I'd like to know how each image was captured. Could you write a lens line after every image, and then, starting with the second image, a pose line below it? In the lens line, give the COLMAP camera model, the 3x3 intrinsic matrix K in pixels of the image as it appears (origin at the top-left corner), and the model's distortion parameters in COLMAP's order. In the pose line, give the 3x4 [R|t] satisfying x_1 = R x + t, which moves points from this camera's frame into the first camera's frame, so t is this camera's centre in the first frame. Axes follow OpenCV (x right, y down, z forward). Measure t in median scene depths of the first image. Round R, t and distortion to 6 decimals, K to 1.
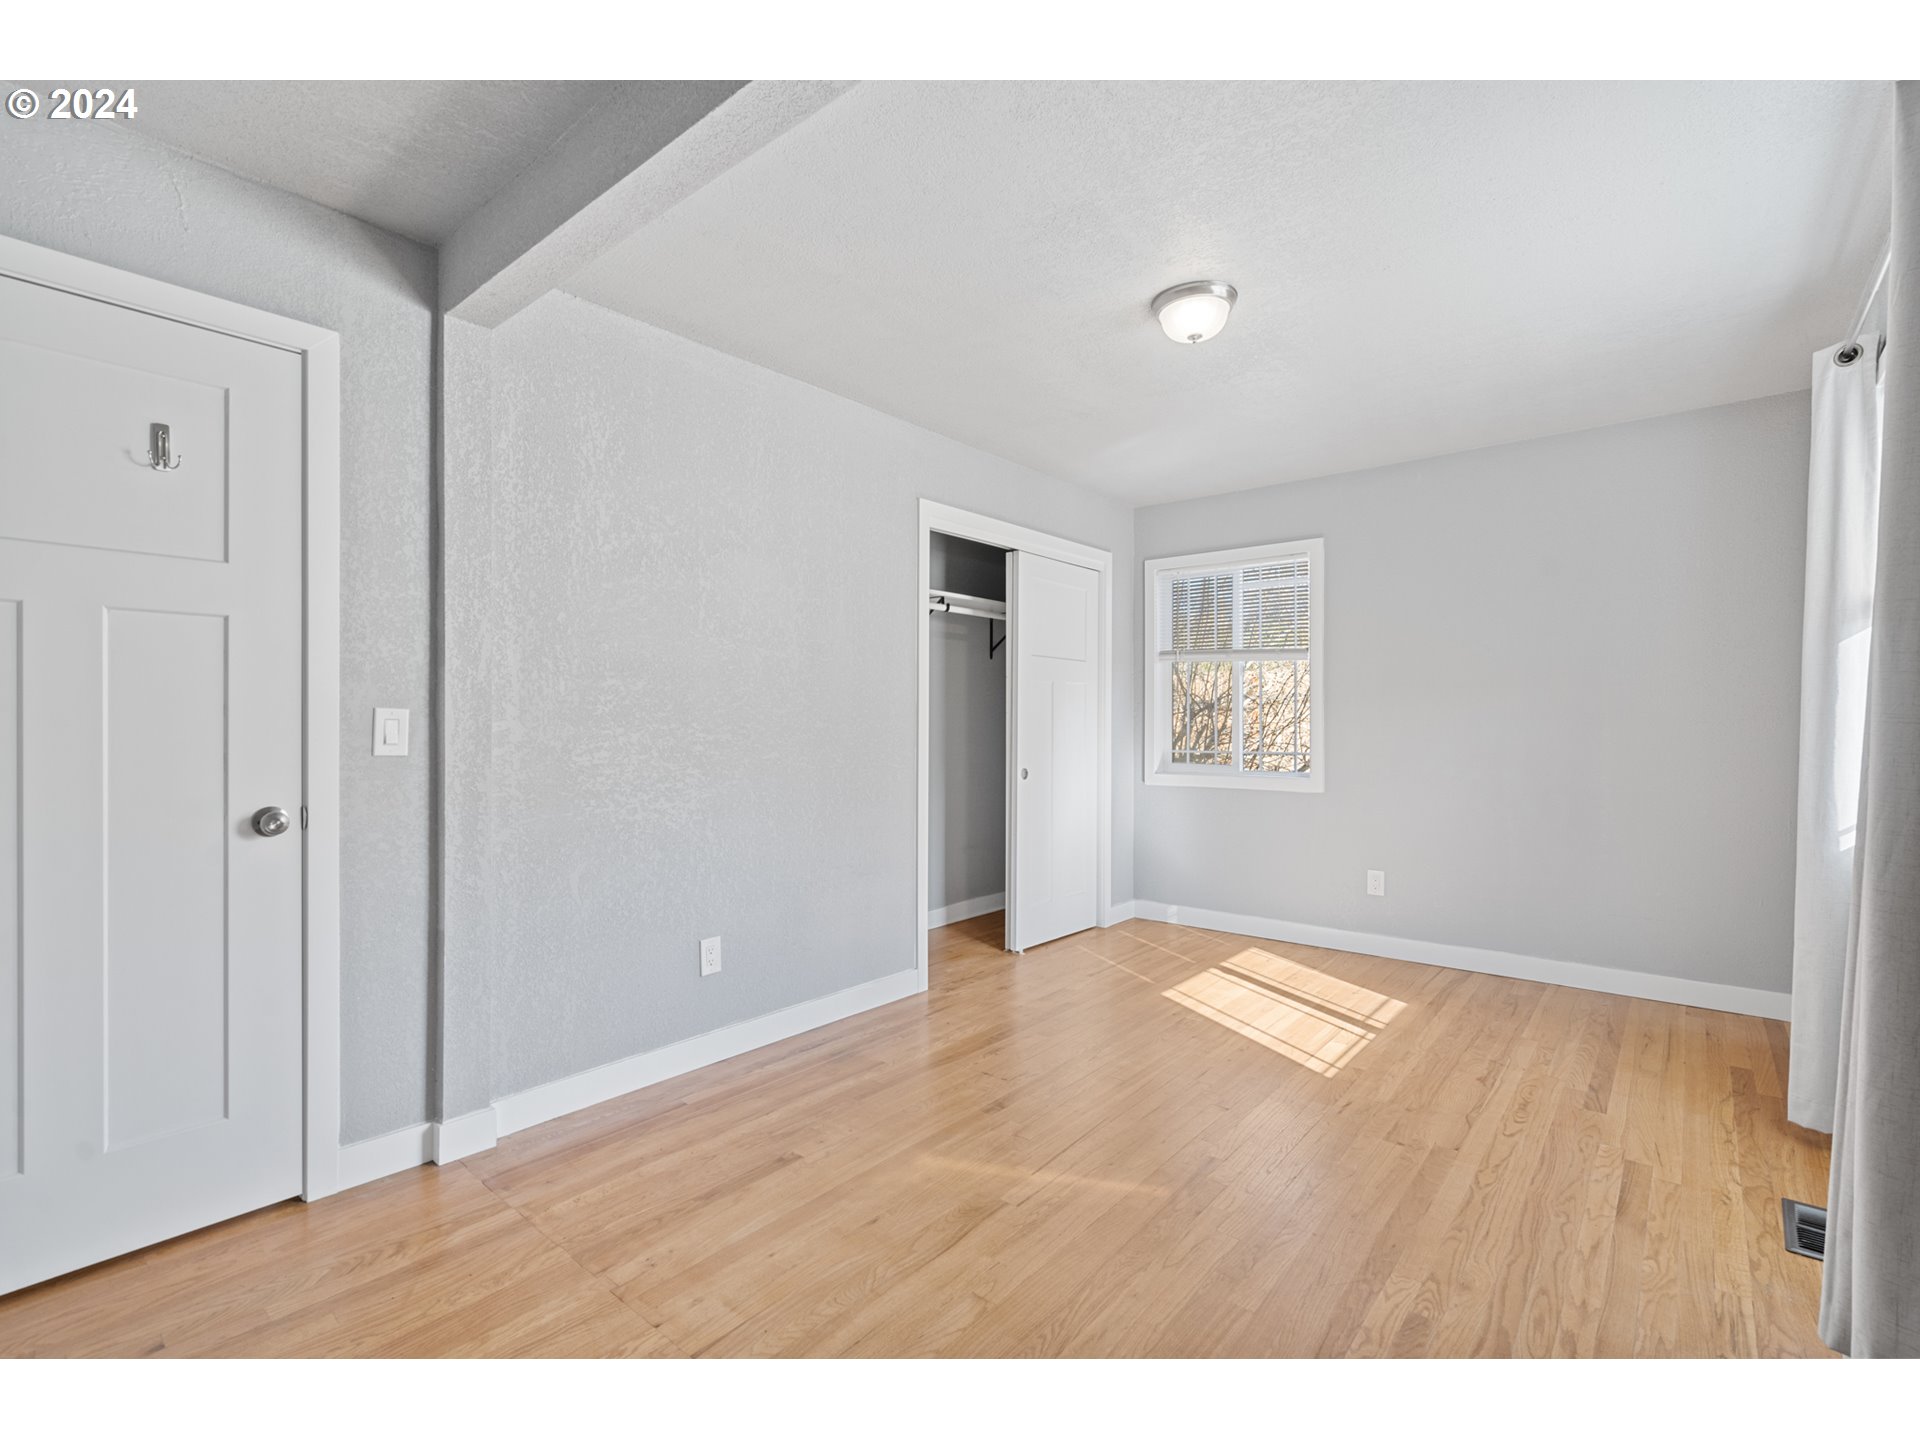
lens RADIAL K [[879.8, 0, 965.4], [0, 879.8, 733.0], [0, 0, 1]] dist [-0.007031, 0.003033]
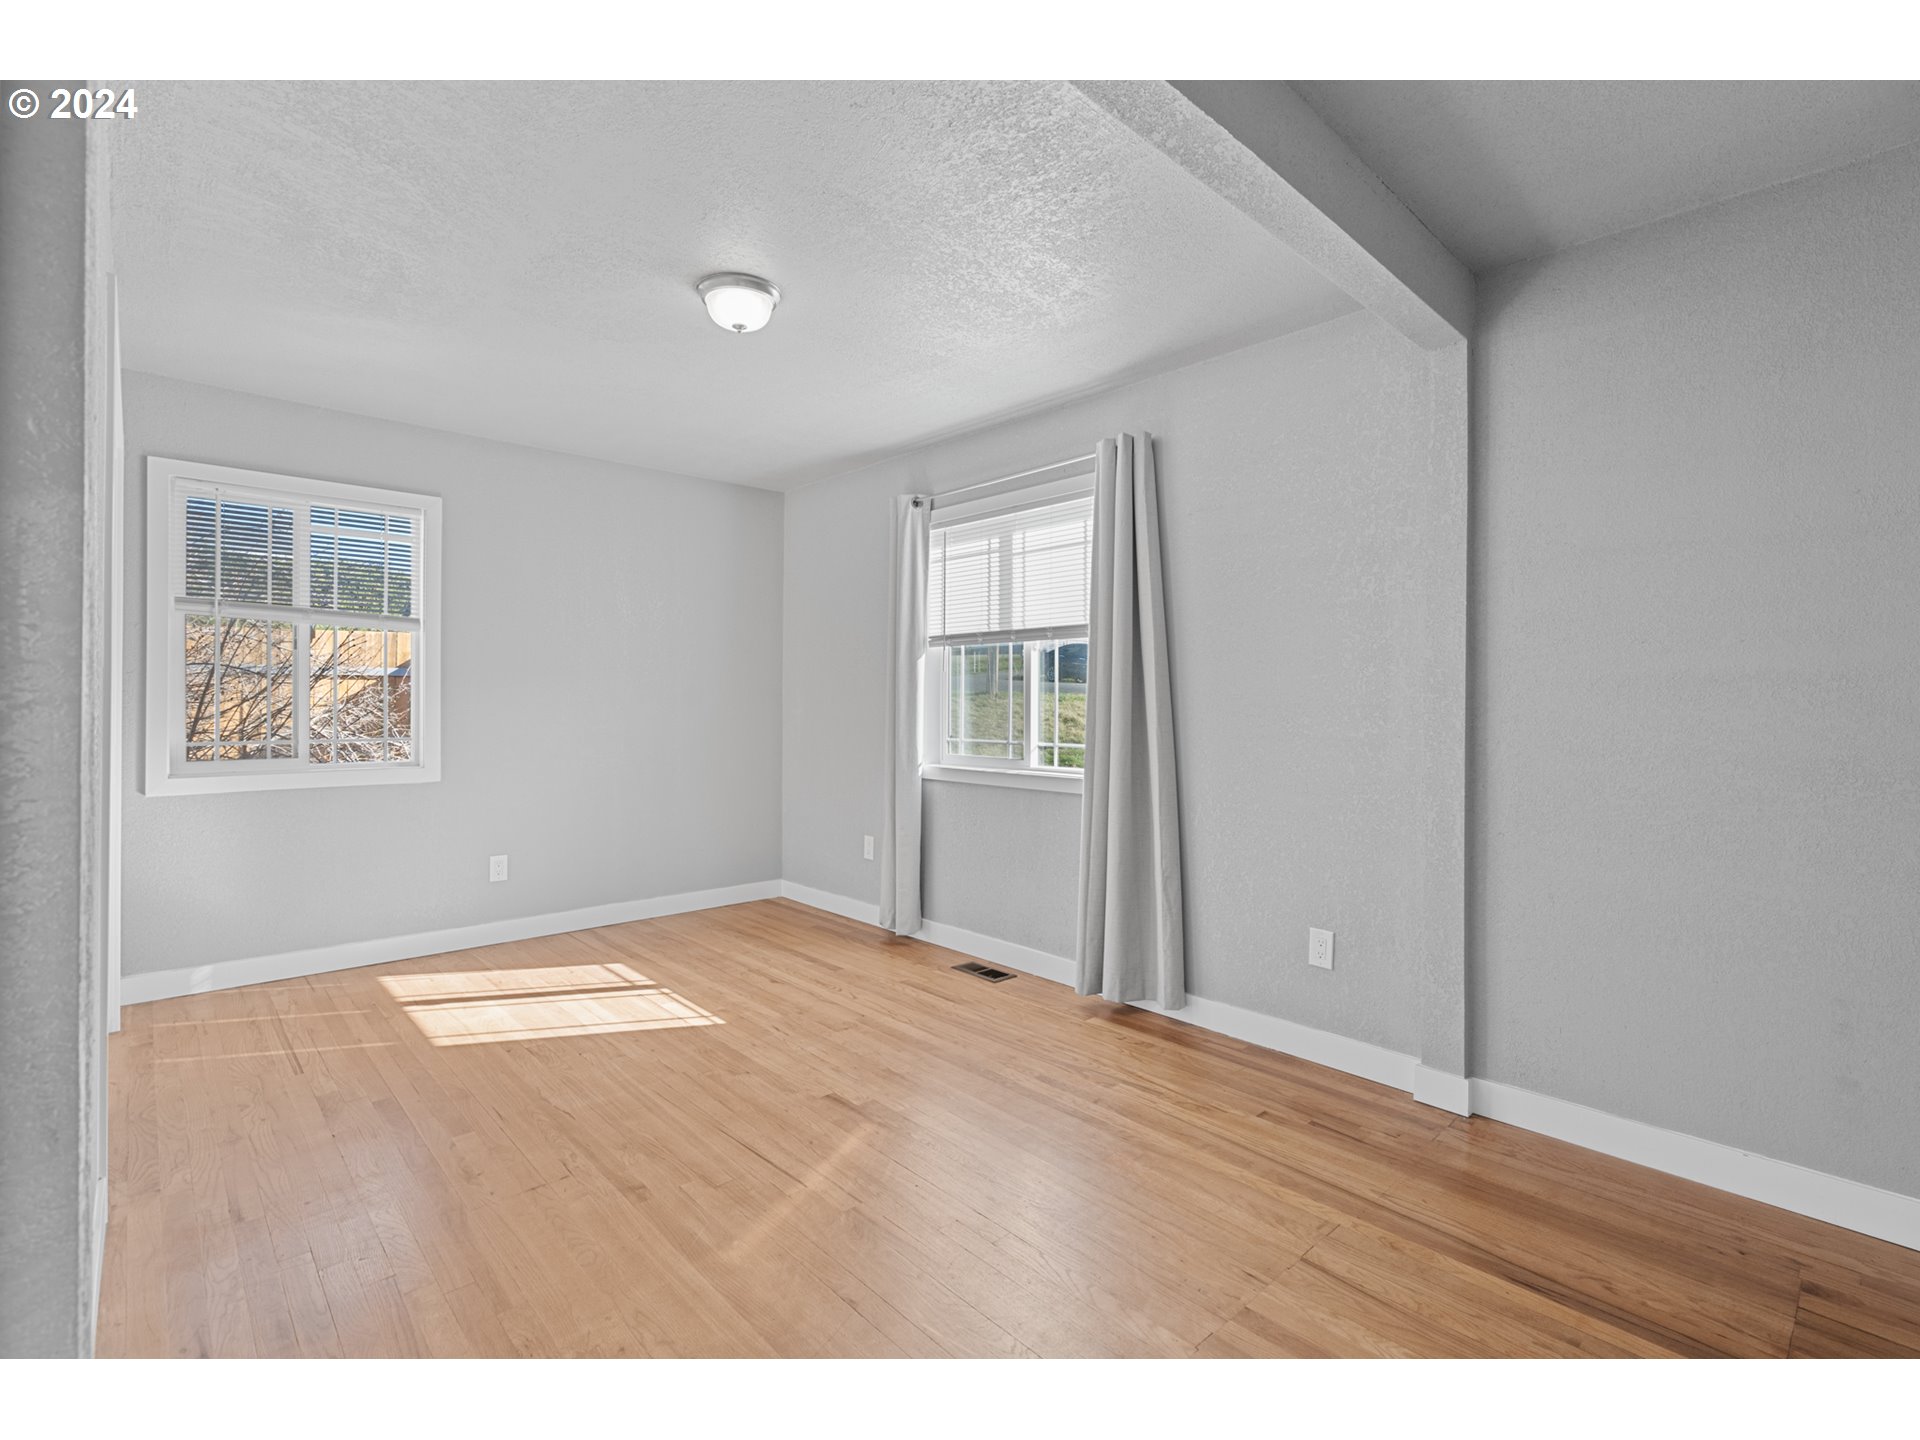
lens RADIAL K [[879.8, 0, 966.0], [0, 879.8, 706.9], [0, 0, 1]] dist [-0.007031, 0.003033]
pose [[0.121805, -0.004807, 0.992542, -0.396330], [0.008196, 0.999959, 0.003837, -0.006625], [-0.992520, 0.007668, 0.121840, 0.337199]]
